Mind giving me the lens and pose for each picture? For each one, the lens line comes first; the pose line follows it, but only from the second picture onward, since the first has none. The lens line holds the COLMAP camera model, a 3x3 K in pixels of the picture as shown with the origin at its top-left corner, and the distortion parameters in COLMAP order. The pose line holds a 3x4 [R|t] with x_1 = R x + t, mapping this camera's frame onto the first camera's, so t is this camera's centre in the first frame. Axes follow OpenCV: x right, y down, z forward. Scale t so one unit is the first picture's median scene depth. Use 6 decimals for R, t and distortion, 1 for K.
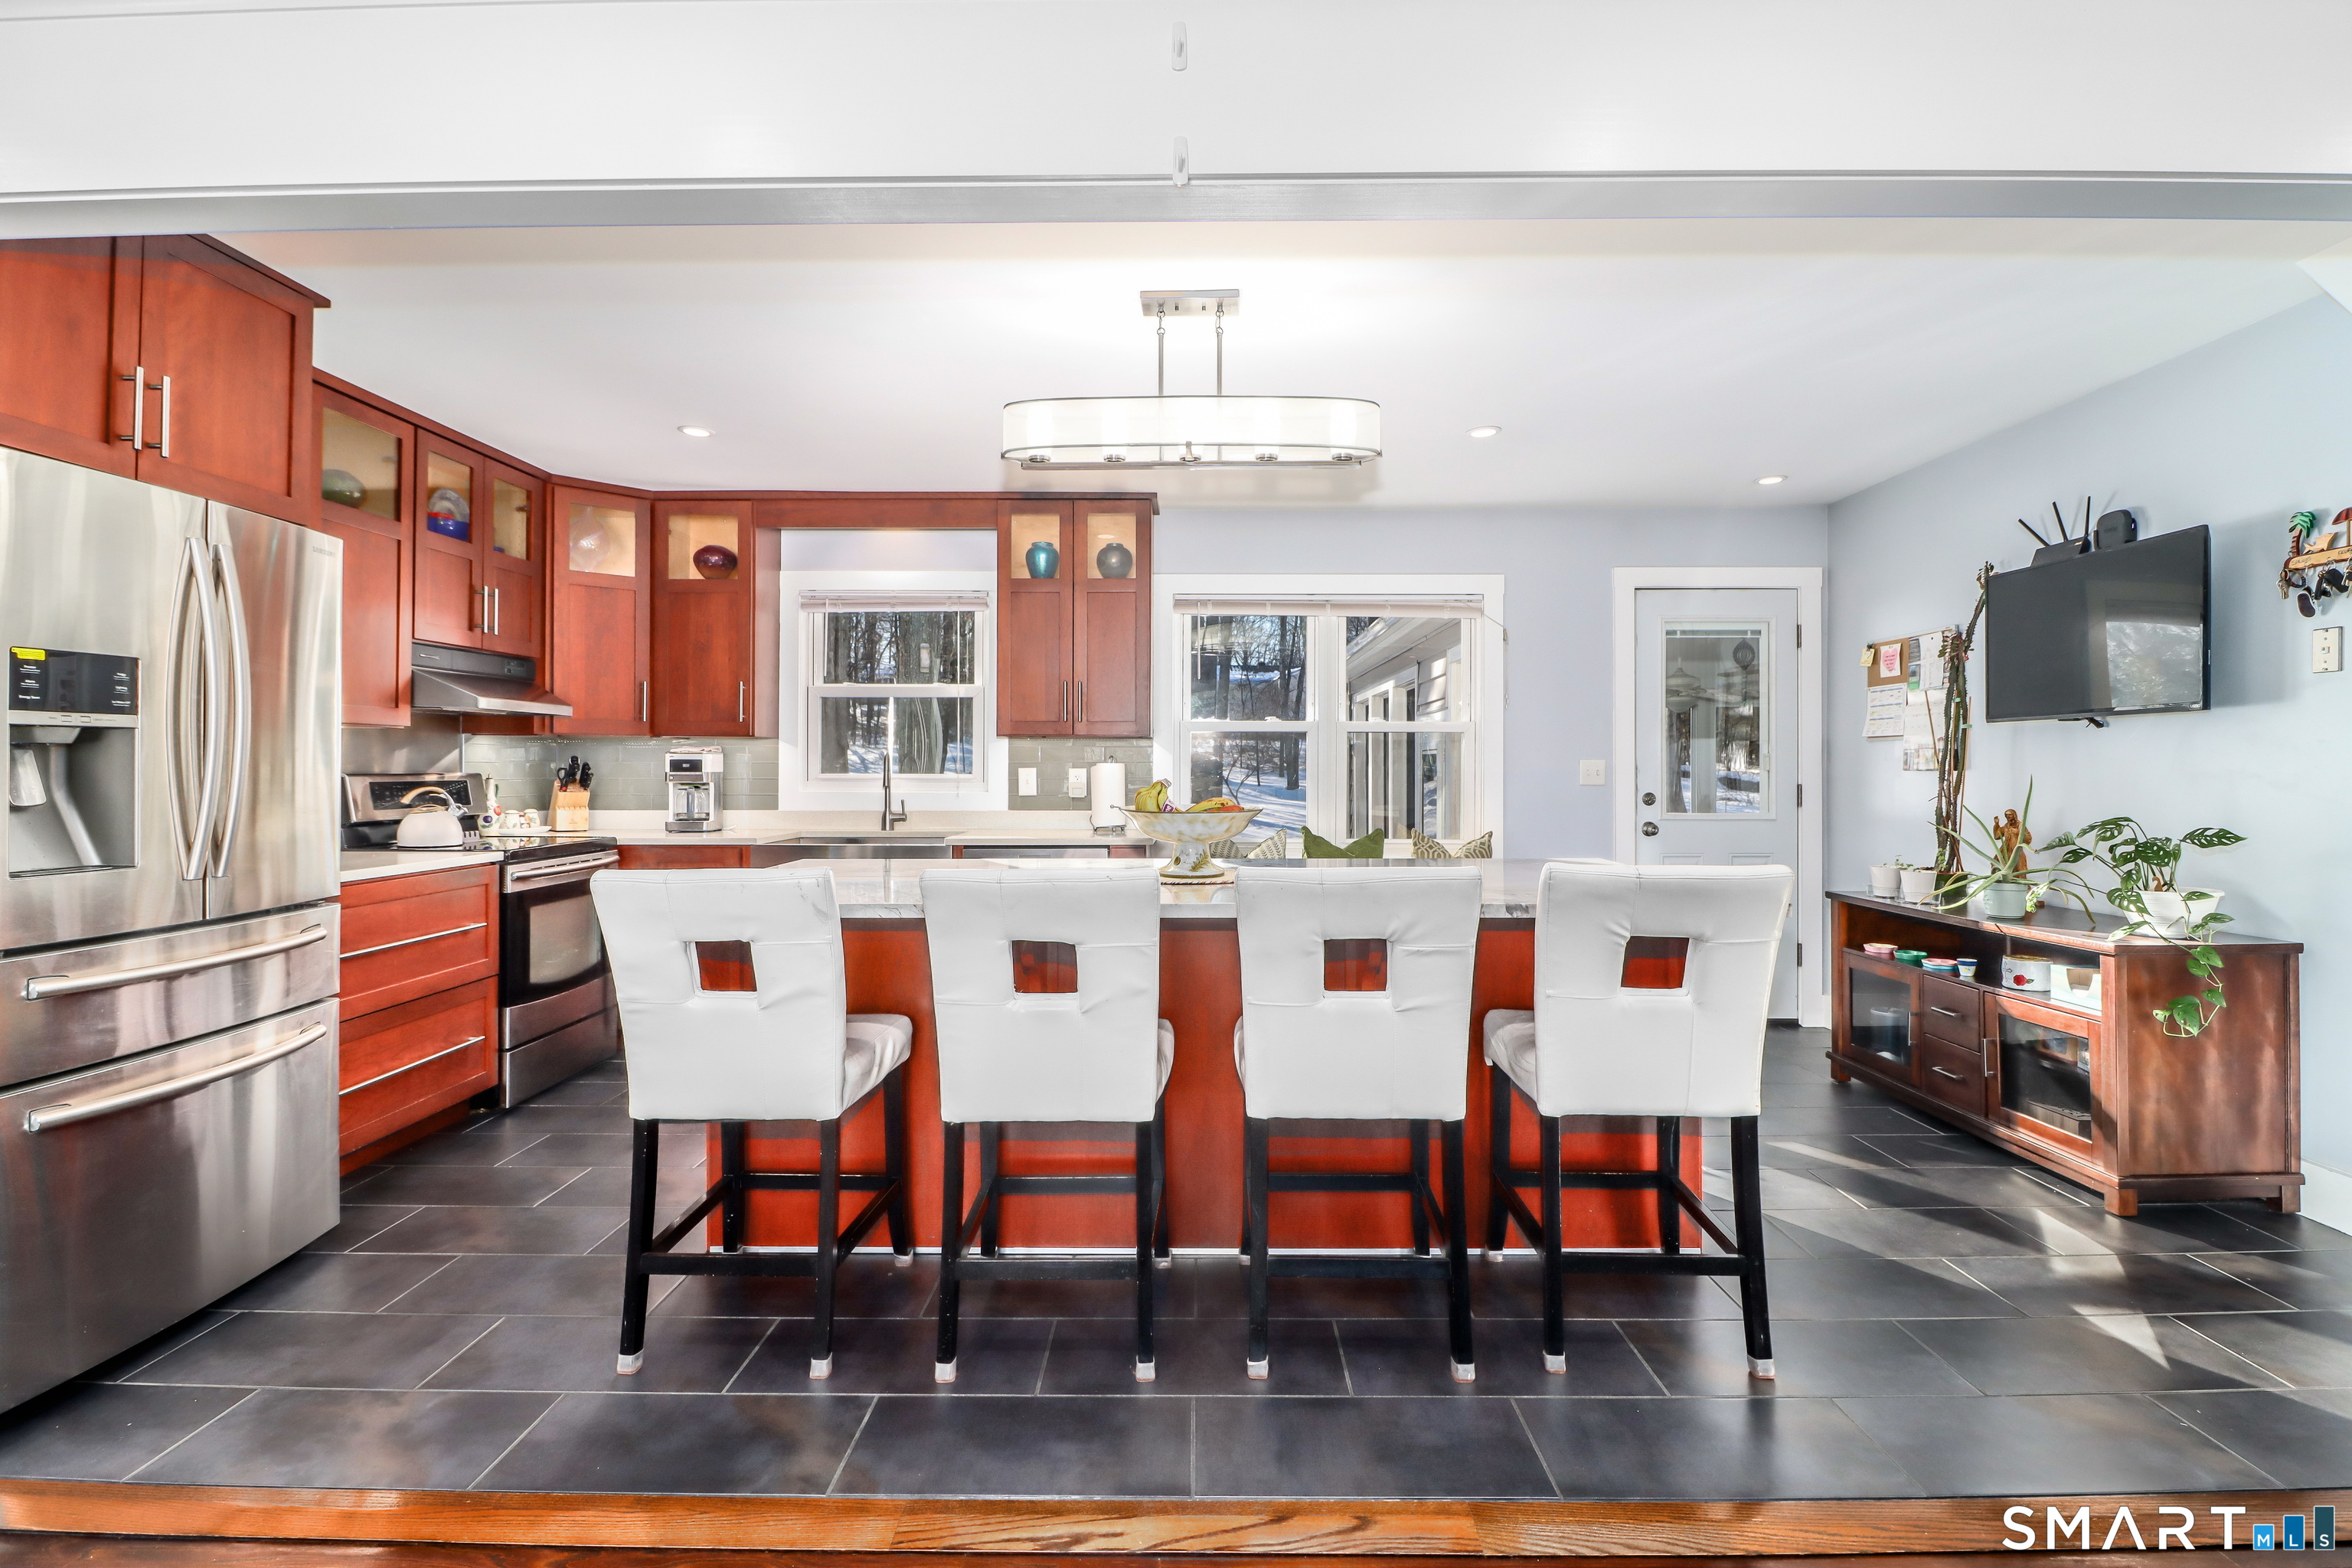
lens RADIAL K [[1134.7, 0, 1181.2], [0, 1134.7, 763.6], [0, 0, 1]] dist [-0.016150, -0.000913]
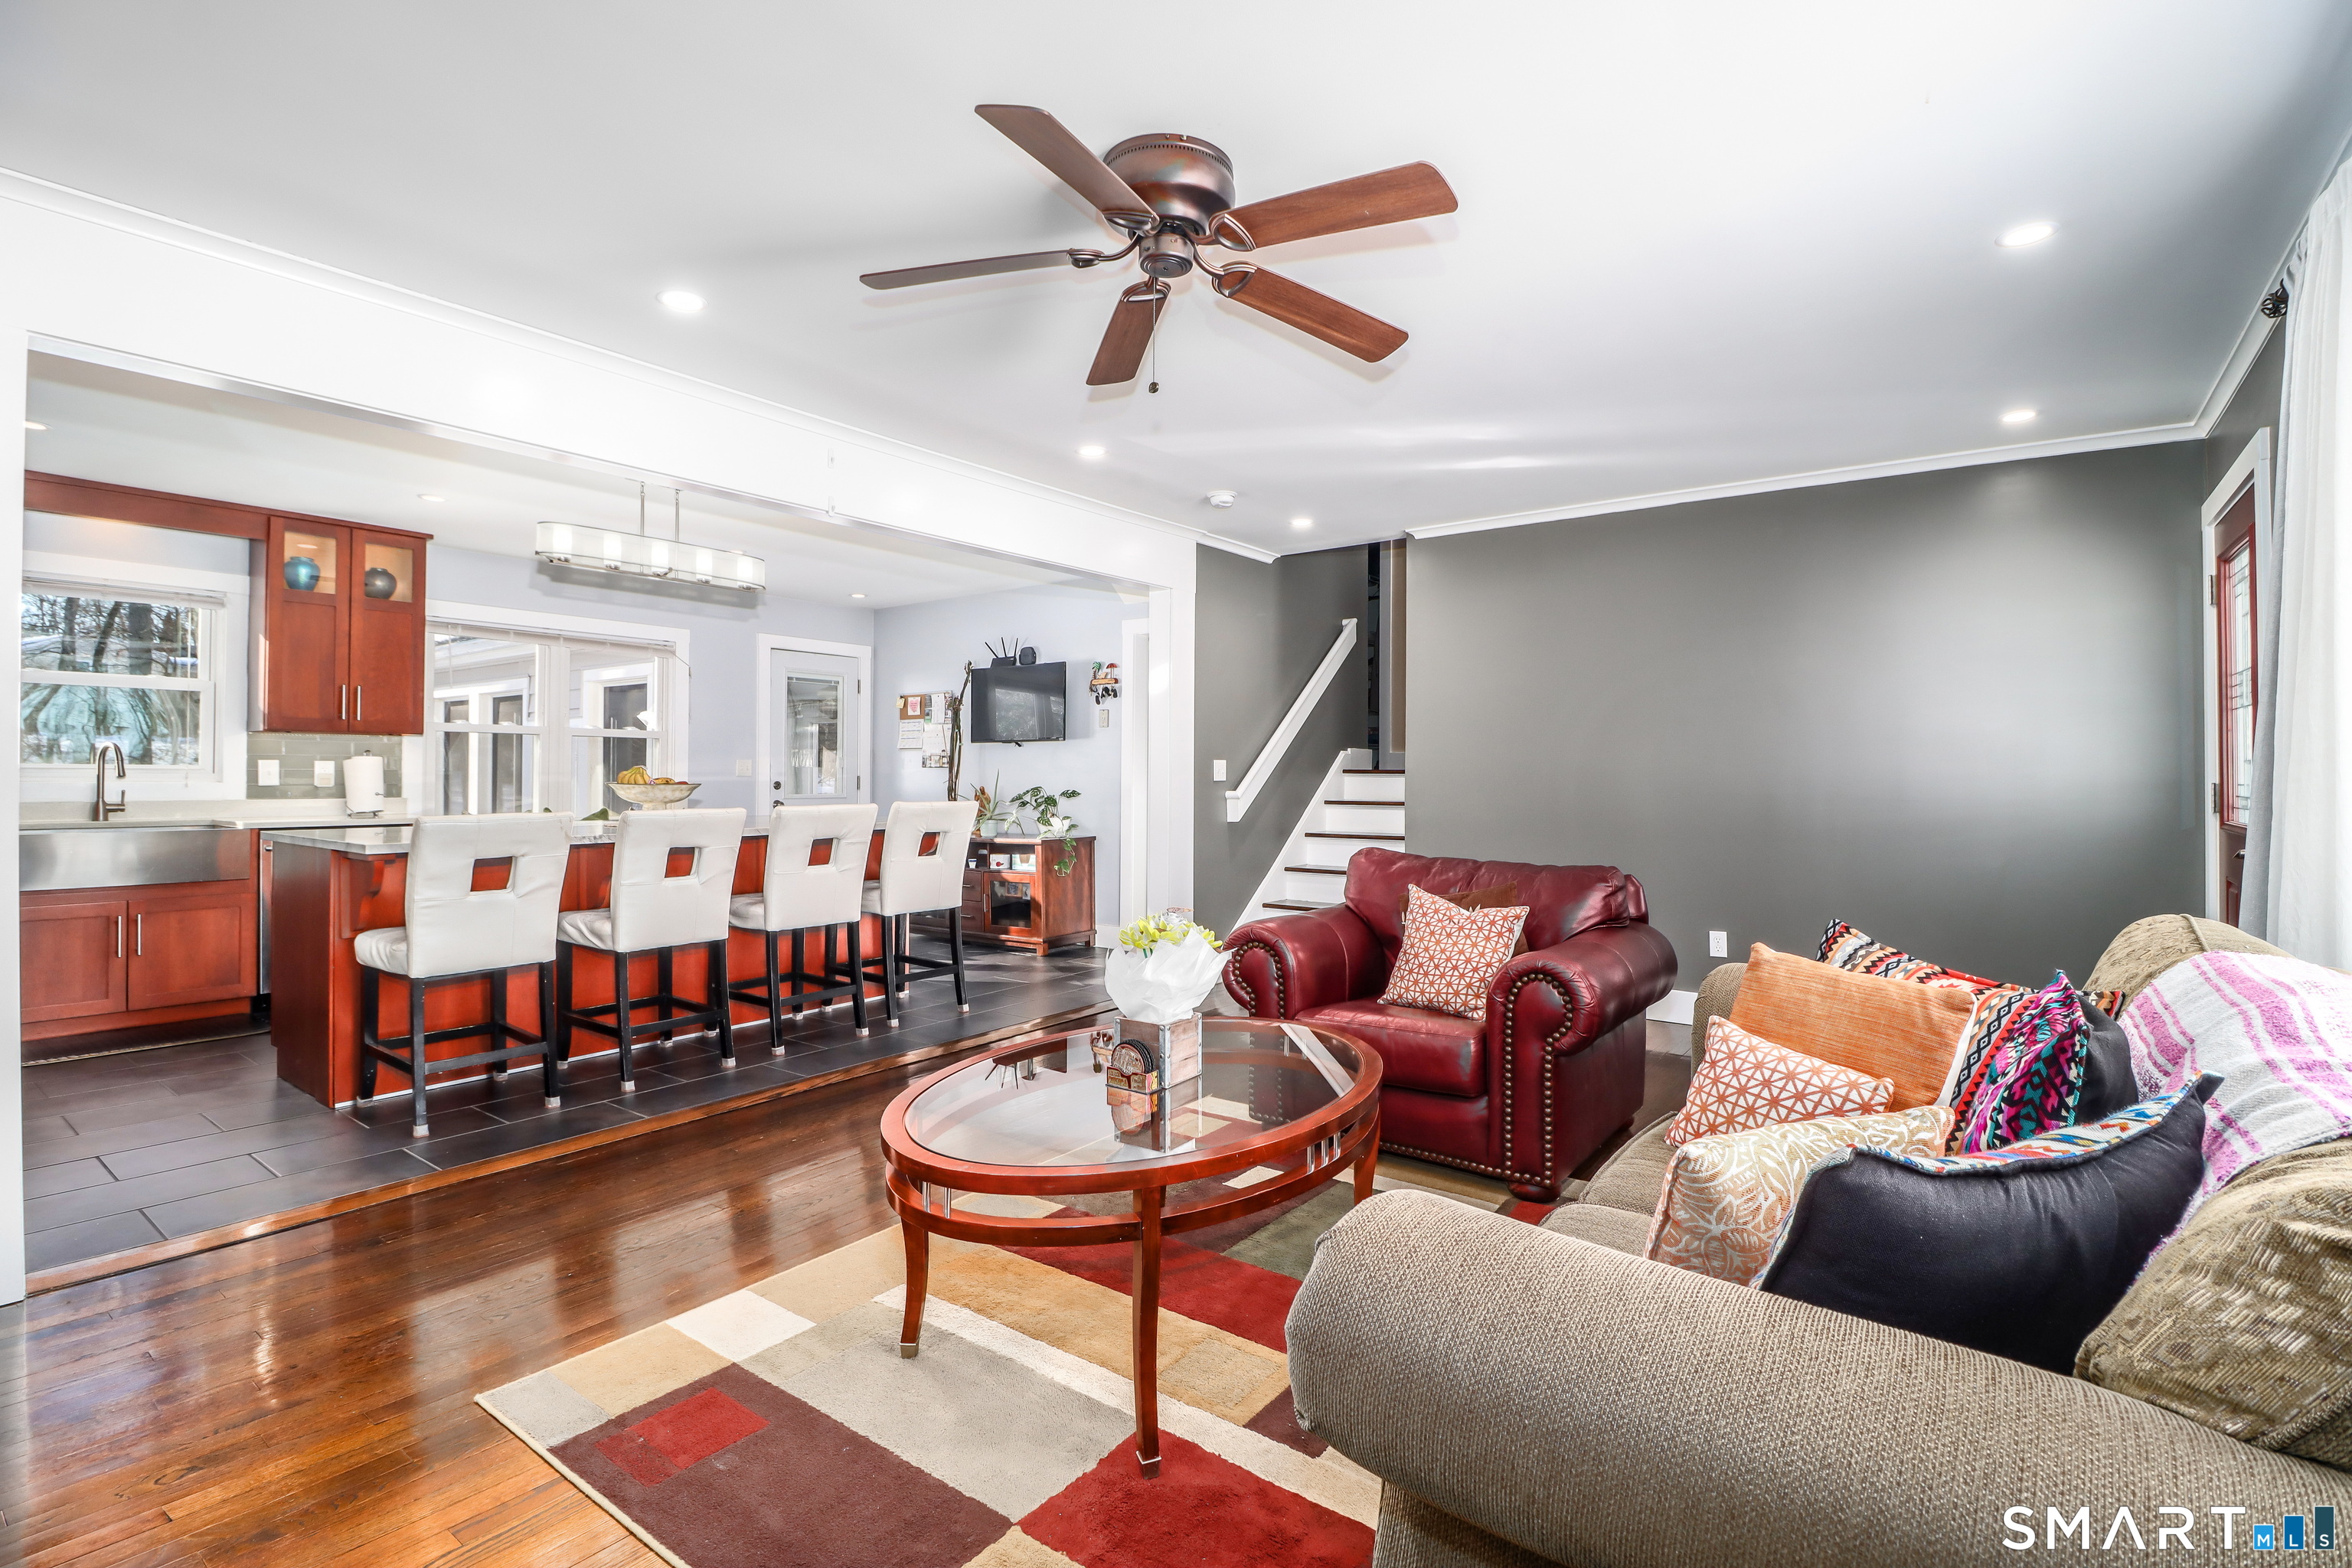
lens RADIAL K [[1092.6, 0, 1181.1], [0, 1092.6, 766.5], [0, 0, 1]] dist [0.001174, -0.014197]
pose [[0.584876, 0.008766, 0.811075, -0.558600], [-0.006160, 0.999961, -0.006366, 0.013565], [-0.811099, -0.001273, 0.584907, -0.375634]]
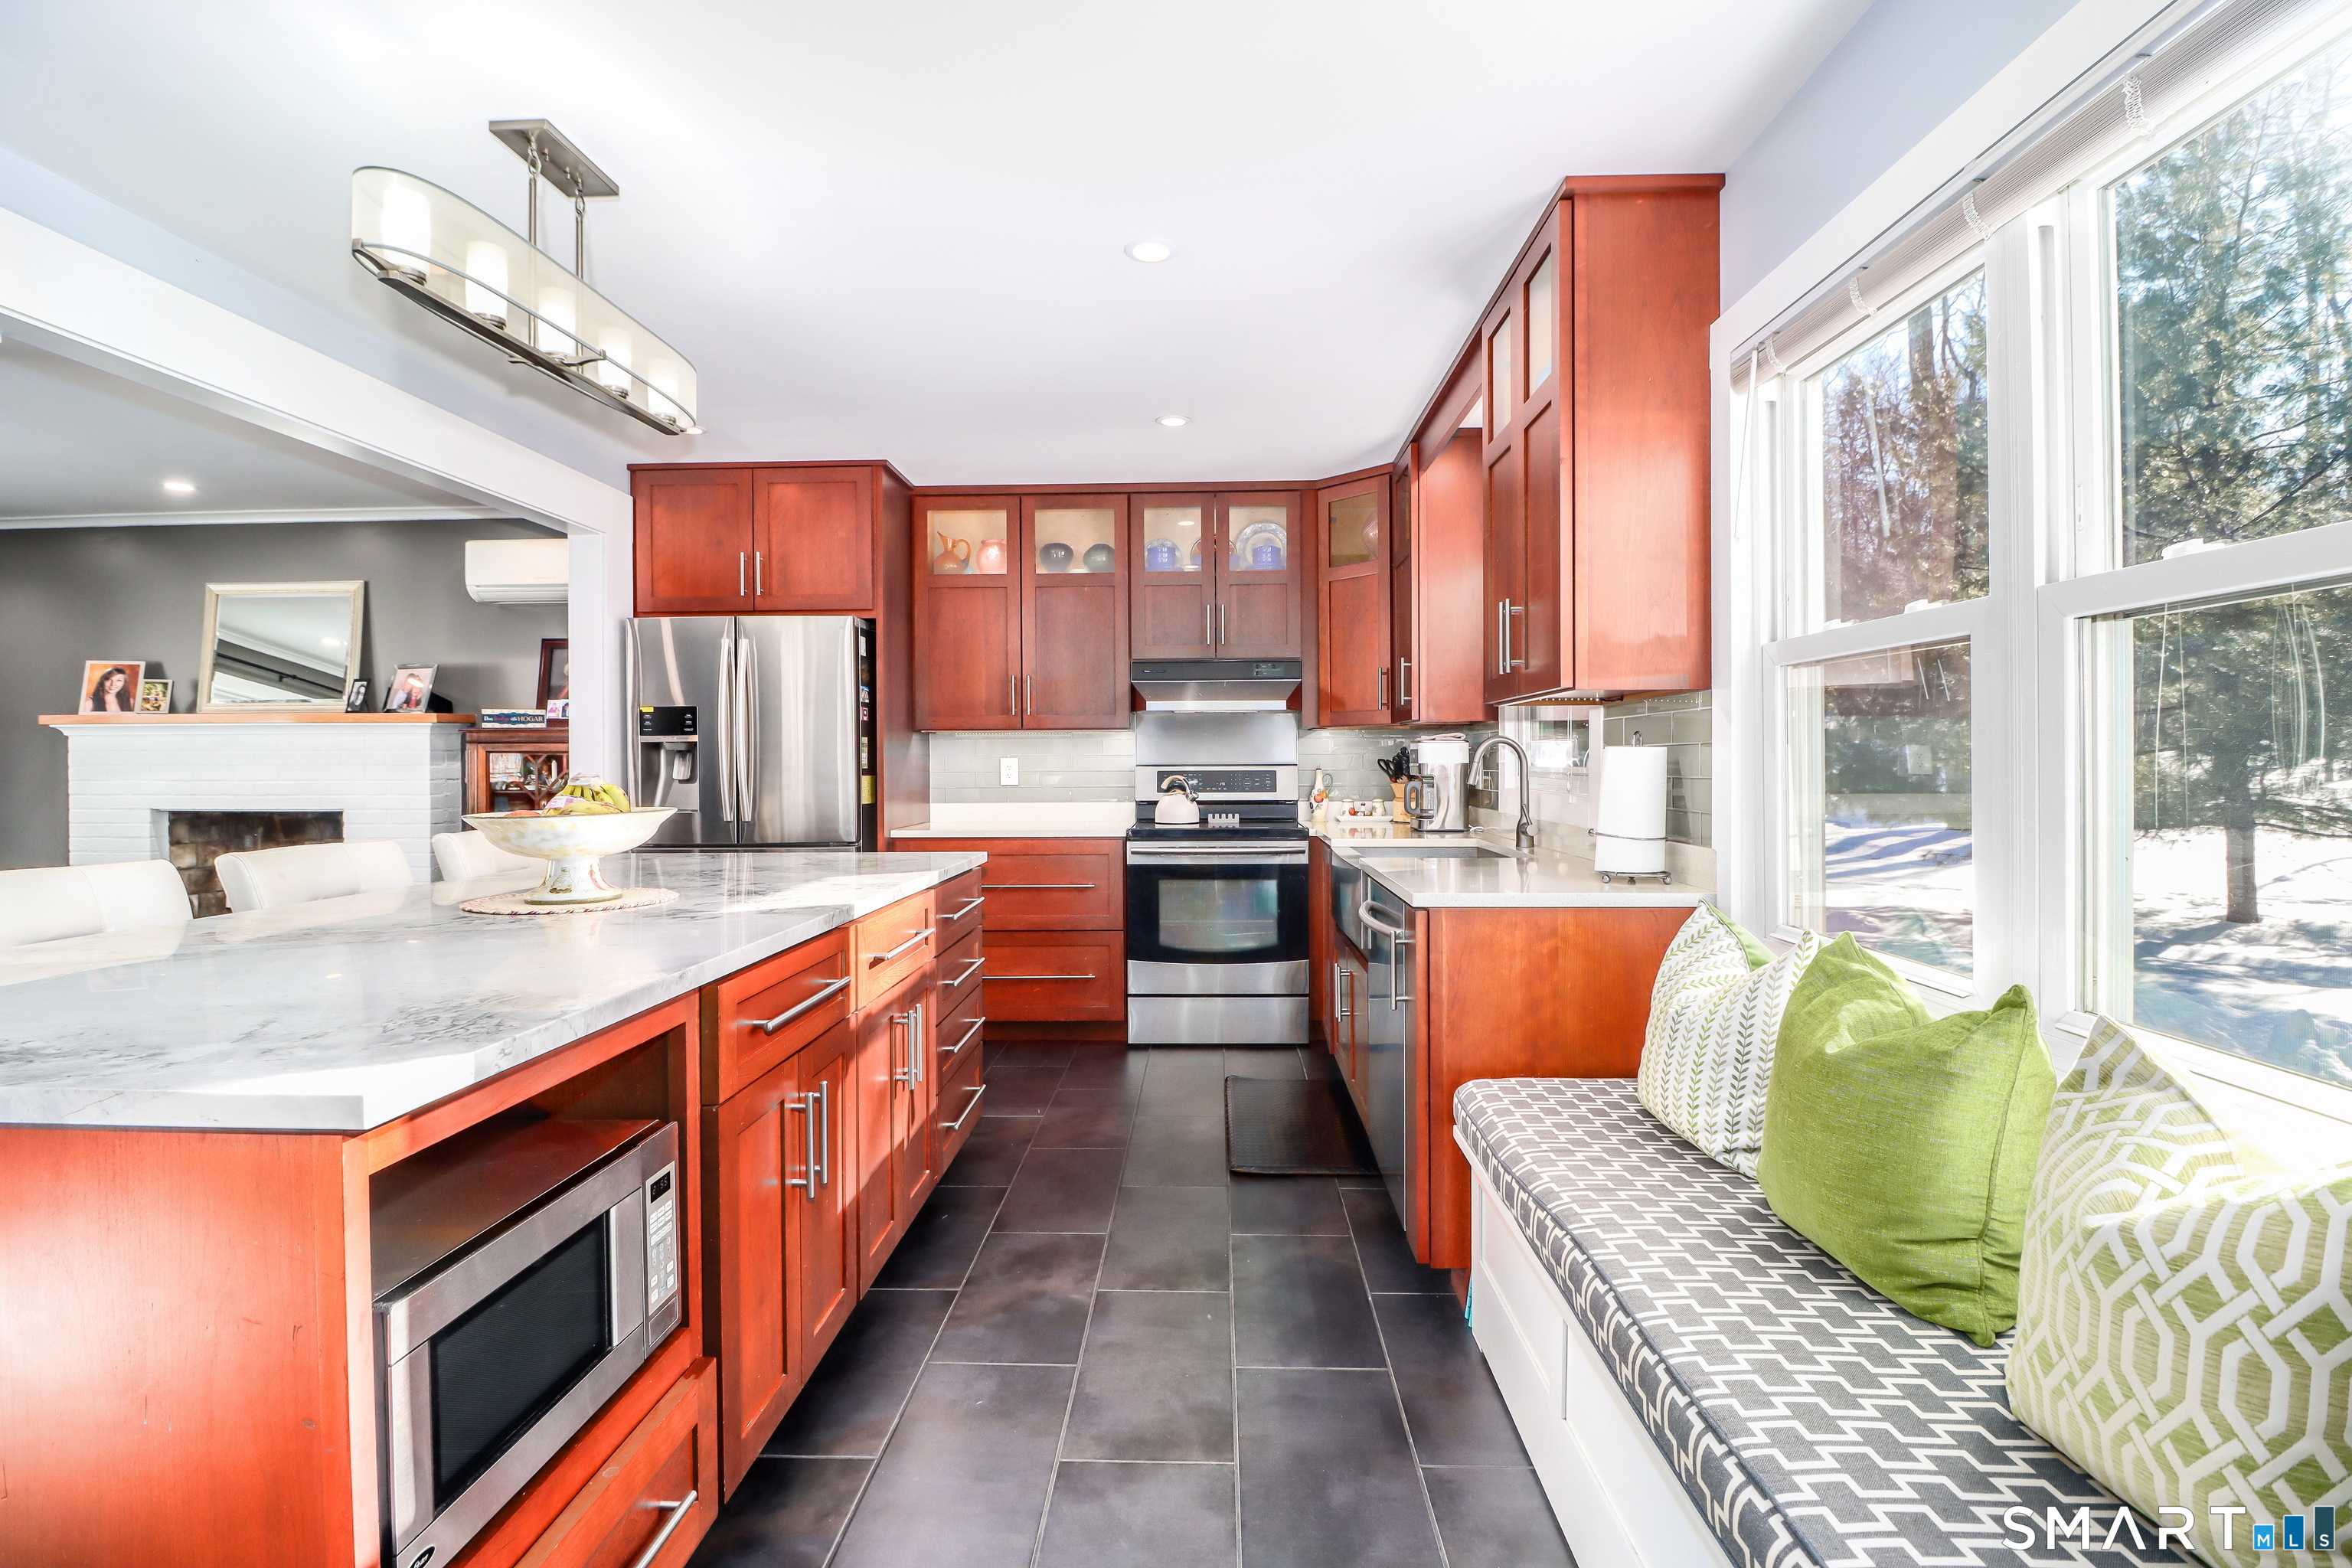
lens RADIAL K [[1092.6, 0, 1181.1], [0, 1092.6, 766.5], [0, 0, 1]] dist [0.001174, -0.014197]
pose [[-0.020130, 0.004645, -0.999787, 0.497343], [0.008354, 0.999955, 0.004477, 0.005509], [0.999762, -0.008262, -0.020168, 0.959730]]
